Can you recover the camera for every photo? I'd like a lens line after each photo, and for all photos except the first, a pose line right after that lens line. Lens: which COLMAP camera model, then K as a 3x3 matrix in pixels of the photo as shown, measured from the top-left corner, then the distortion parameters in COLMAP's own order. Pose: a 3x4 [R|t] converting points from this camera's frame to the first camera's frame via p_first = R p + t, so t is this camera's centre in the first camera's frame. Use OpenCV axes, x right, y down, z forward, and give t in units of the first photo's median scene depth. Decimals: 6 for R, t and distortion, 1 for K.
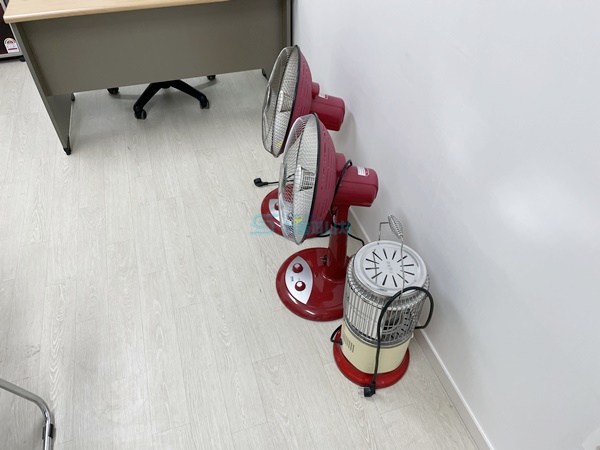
lens RADIAL K [[452.3, 0, 295.3], [0, 452.3, 220.9], [0, 0, 1]] dist [0.083574, -0.113177]
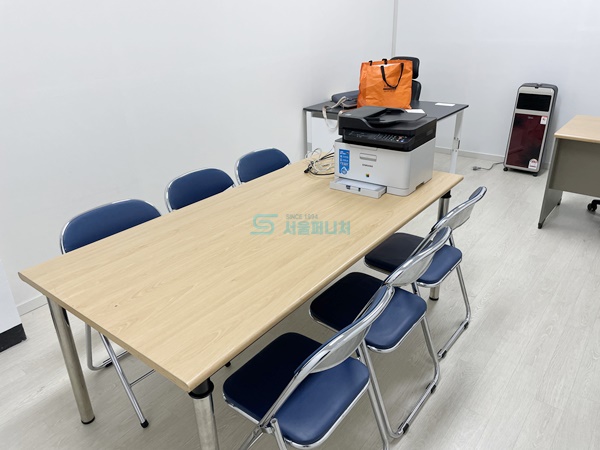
lens RADIAL K [[452.3, 0, 299.9], [0, 452.3, 217.7], [0, 0, 1]] dist [0.083574, -0.113177]
pose [[0.555109, 0.320633, -0.767495, 0.186291], [-0.562038, 0.824789, -0.061939, 0.346206], [0.613162, 0.465744, 0.638056, -0.400891]]
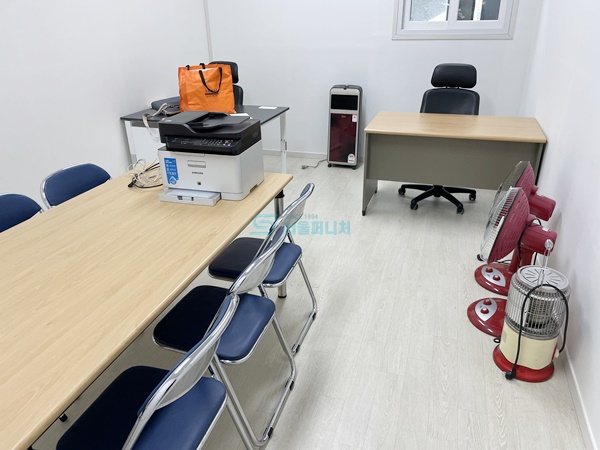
lens RADIAL K [[452.3, 0, 302.7], [0, 452.3, 225.2], [0, 0, 1]] dist [0.083574, -0.113177]
pose [[0.818955, 0.225586, -0.527658, 0.175893], [-0.392152, 0.891303, -0.227589, 0.334862], [0.418962, 0.393307, 0.818401, -0.372969]]
